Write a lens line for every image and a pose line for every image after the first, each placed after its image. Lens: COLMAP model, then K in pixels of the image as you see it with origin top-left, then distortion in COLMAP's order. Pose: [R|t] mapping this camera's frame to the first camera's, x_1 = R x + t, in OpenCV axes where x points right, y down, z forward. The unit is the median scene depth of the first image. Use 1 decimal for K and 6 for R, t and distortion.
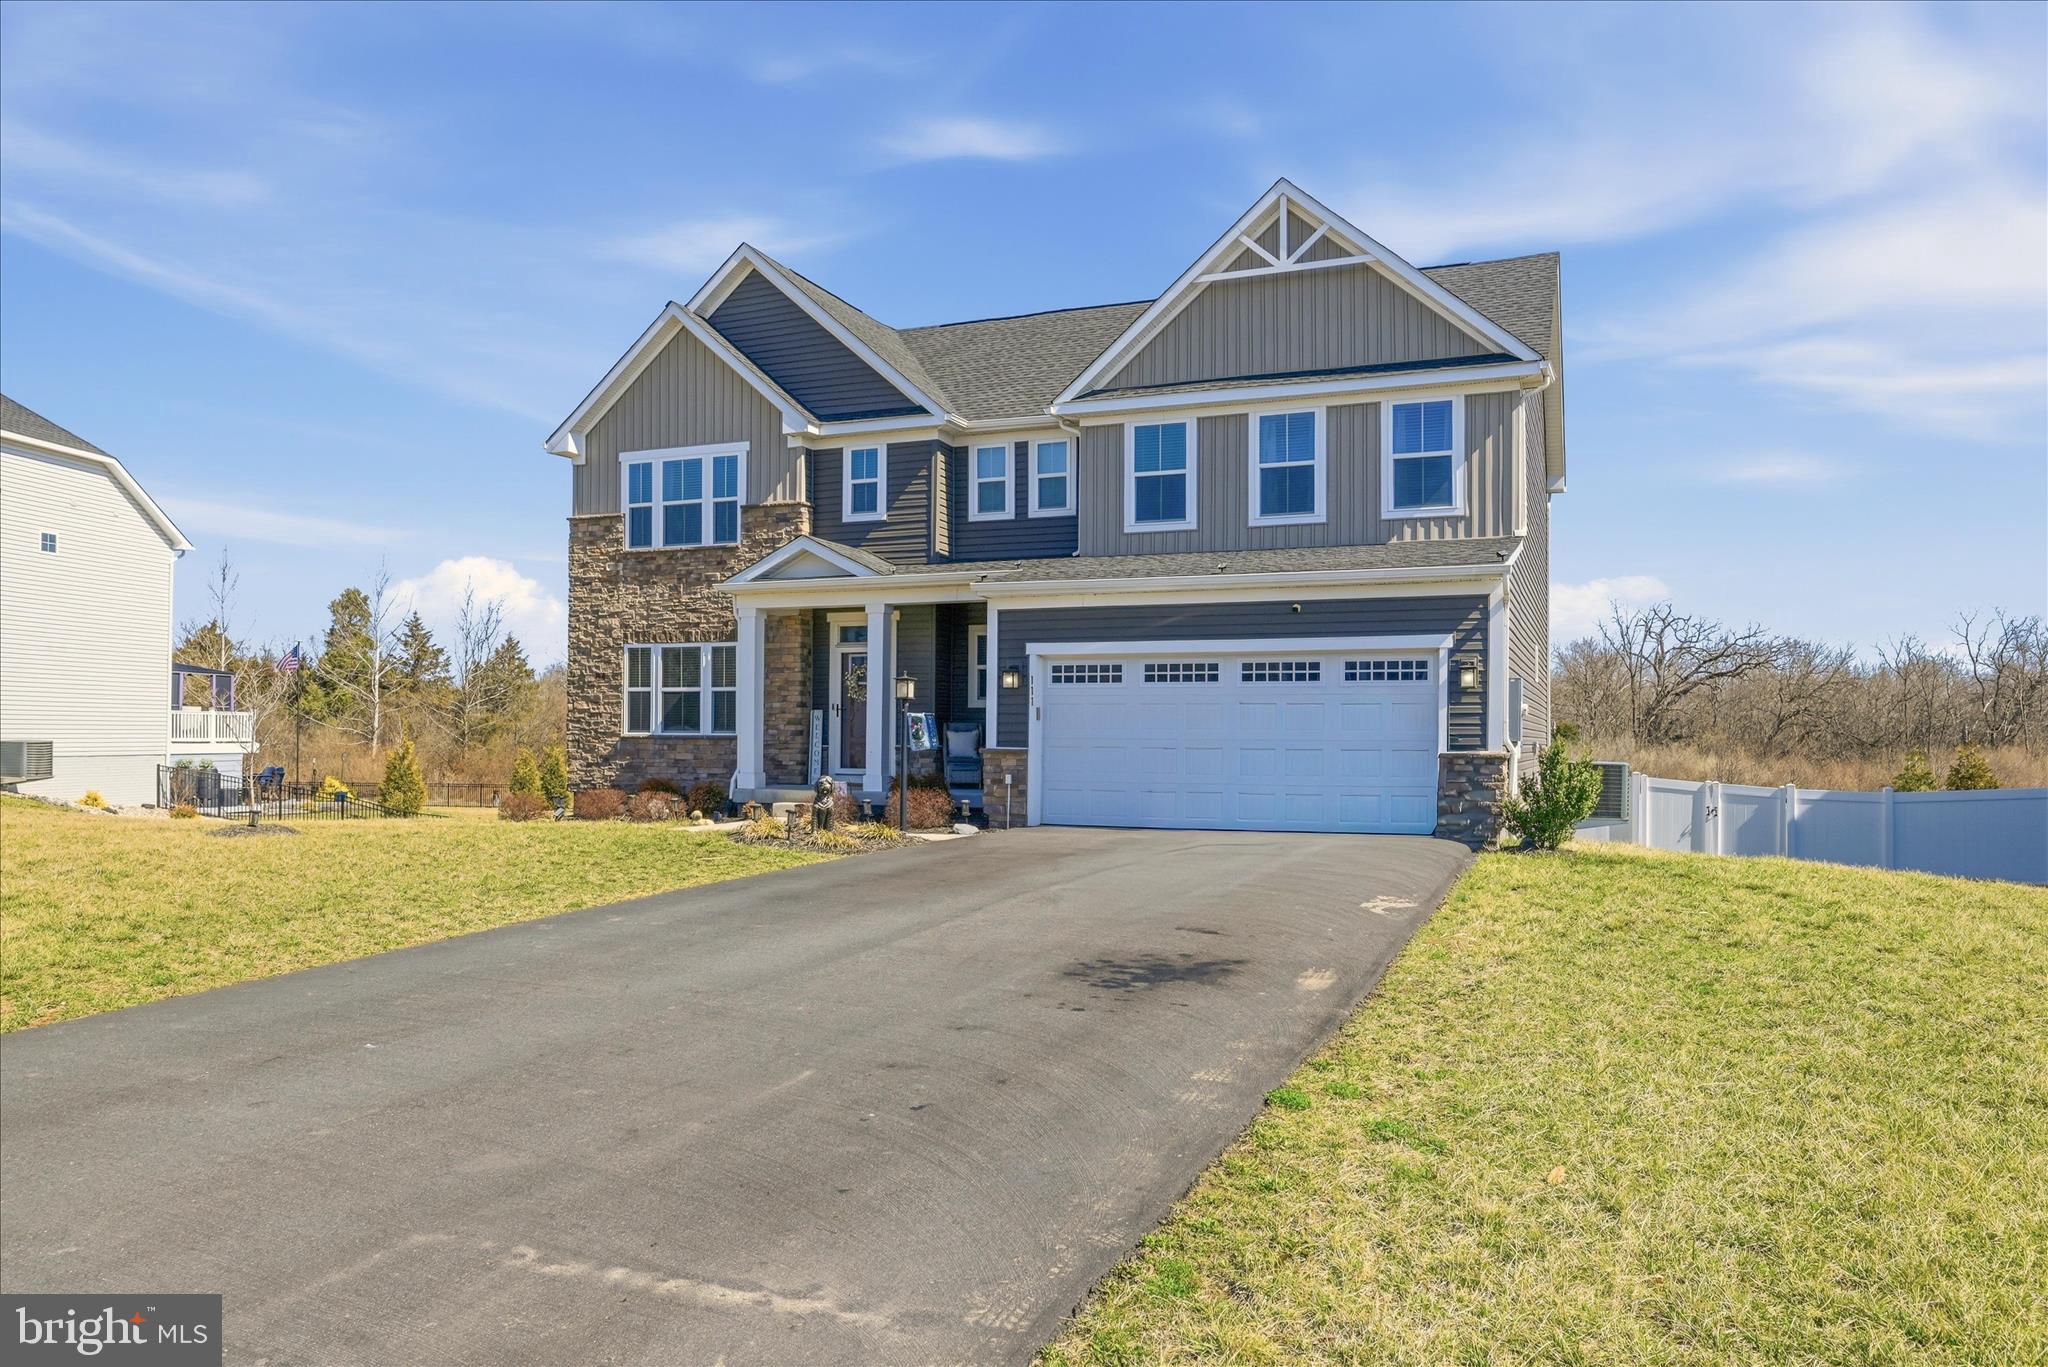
lens RADIAL K [[1347.0, 0, 1022.9], [0, 1347.0, 721.4], [0, 0, 1]] dist [-0.000366, -0.001333]
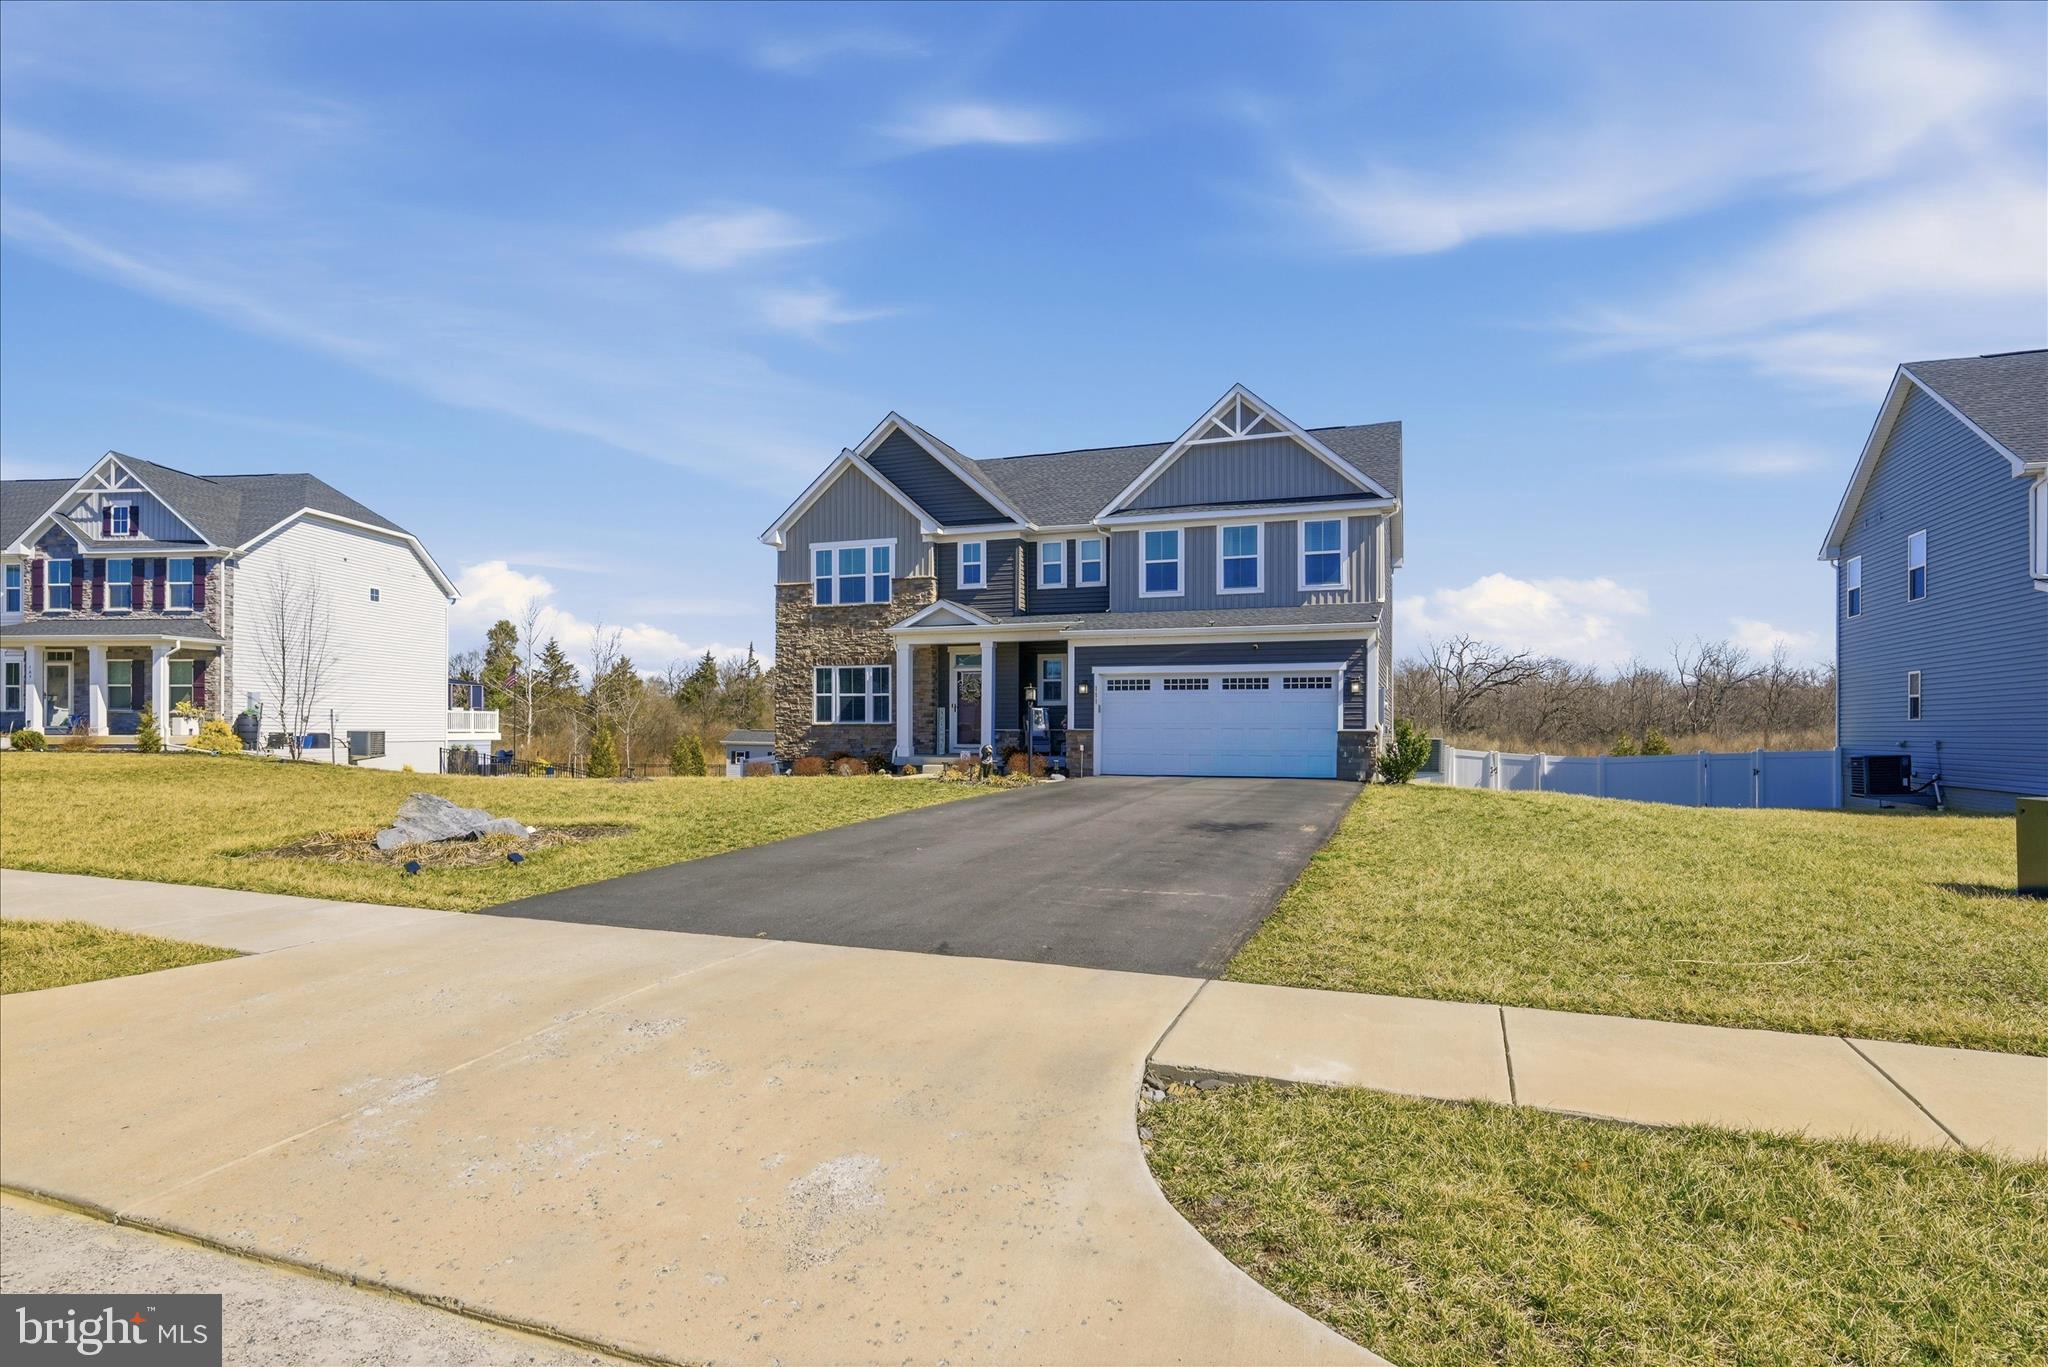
lens RADIAL K [[1016.8, 0, 1028.0], [0, 1016.8, 731.1], [0, 0, 1]] dist [0.000631, 0.000127]
pose [[0.999186, -0.003603, 0.040179, -0.102402], [0.003107, 0.999918, 0.012391, 0.004953], [-0.040220, -0.012256, 0.999116, -0.210153]]
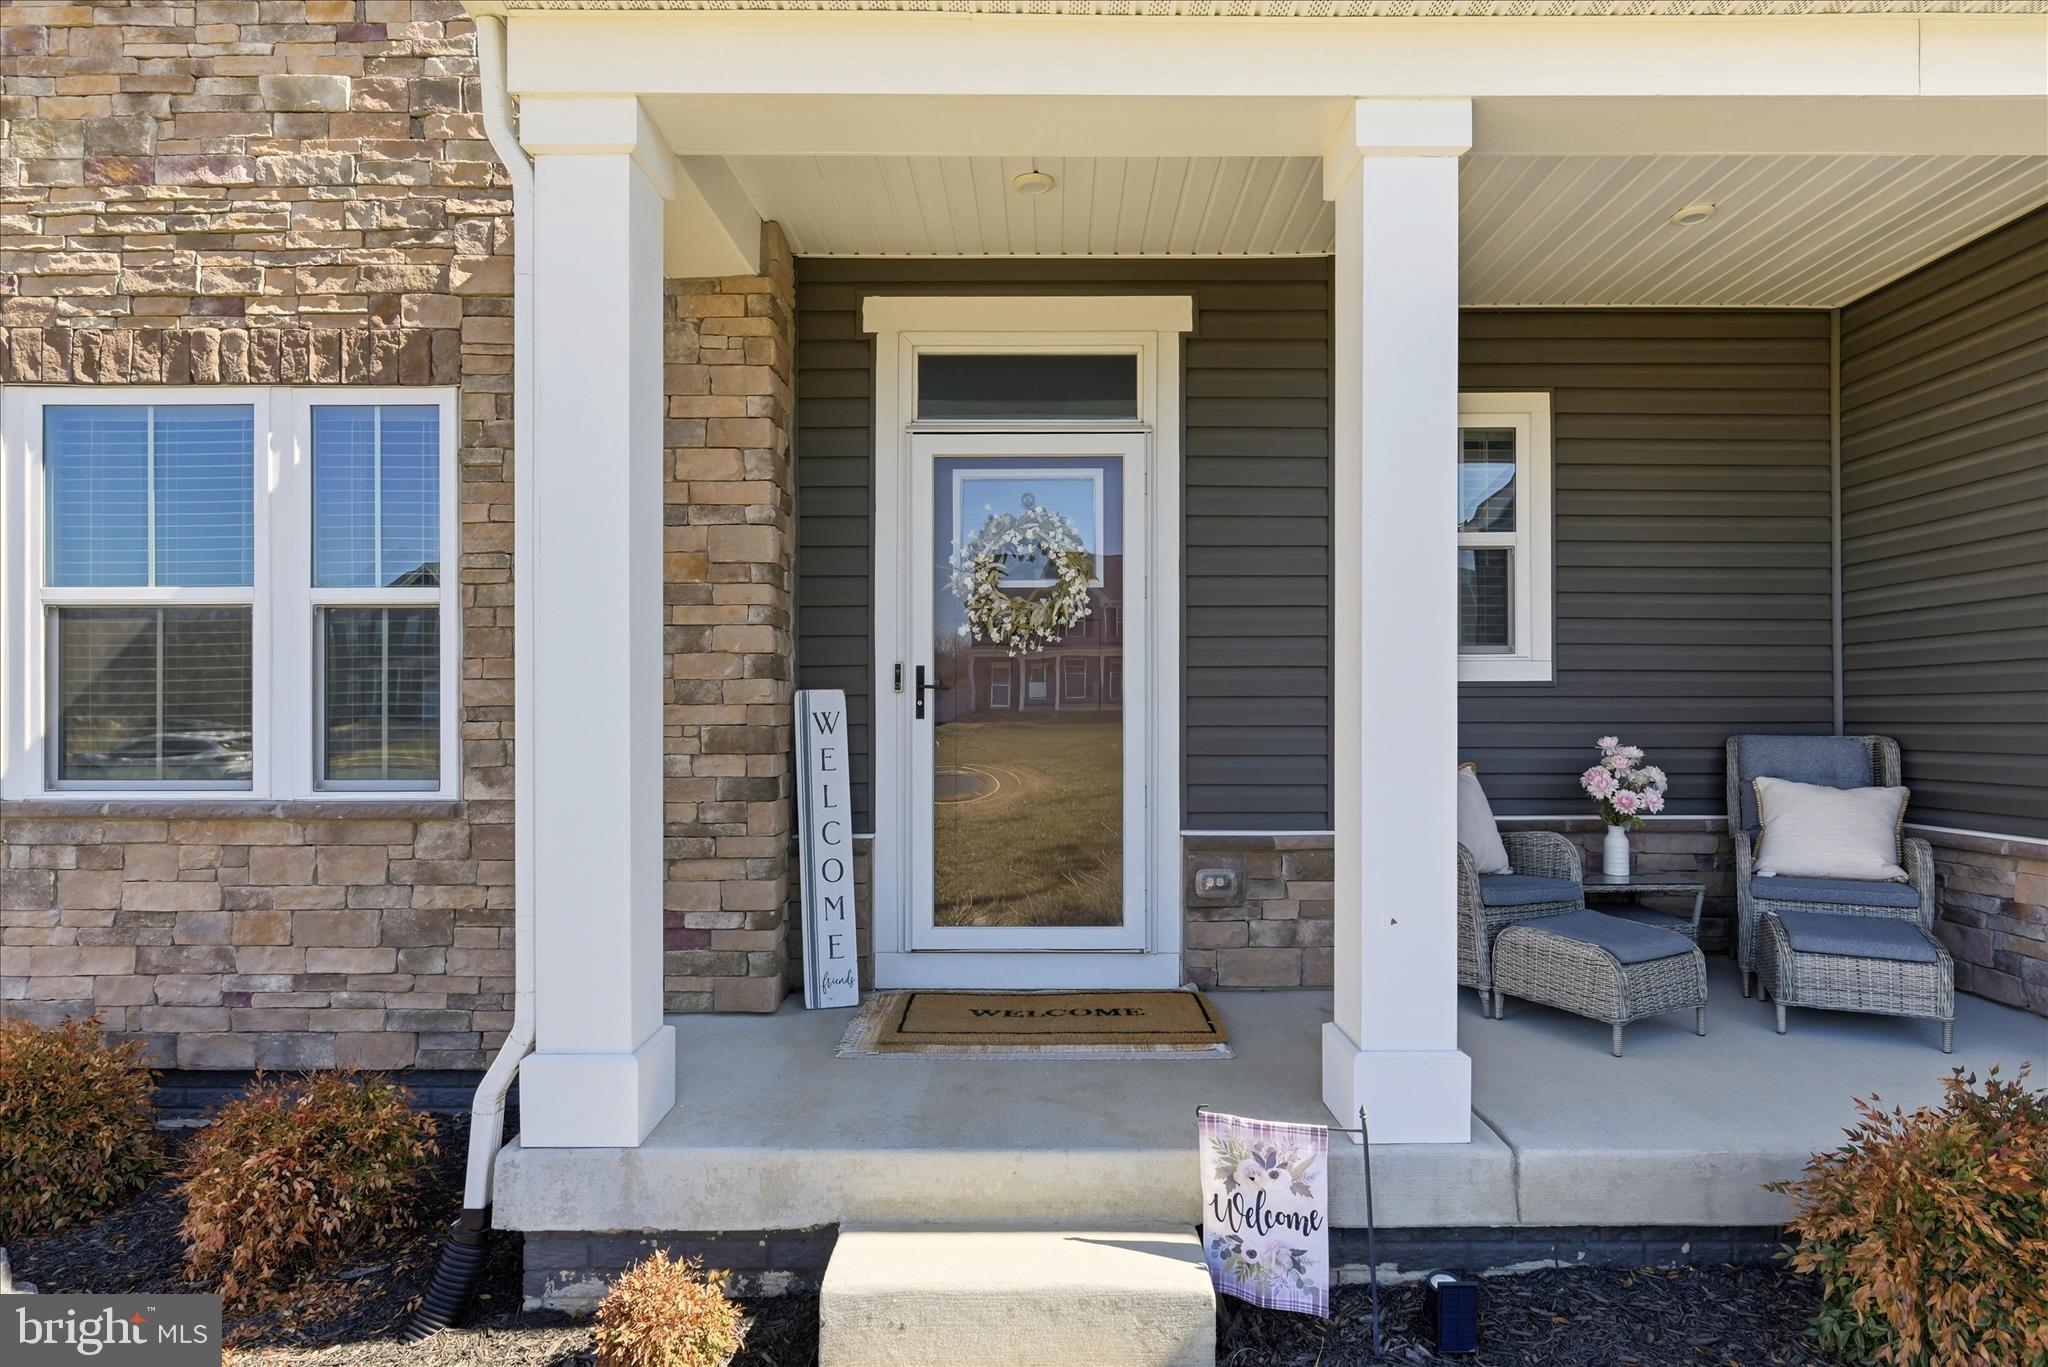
lens RADIAL K [[1126.5, 0, 1030.5], [0, 1126.5, 709.7], [0, 0, 1]] dist [-0.000043, 0.000101]
pose [[0.928412, -0.004633, 0.371524, -0.199761], [0.001140, 0.999953, 0.009621, -0.006916], [-0.371551, -0.008509, 0.928373, 0.821976]]
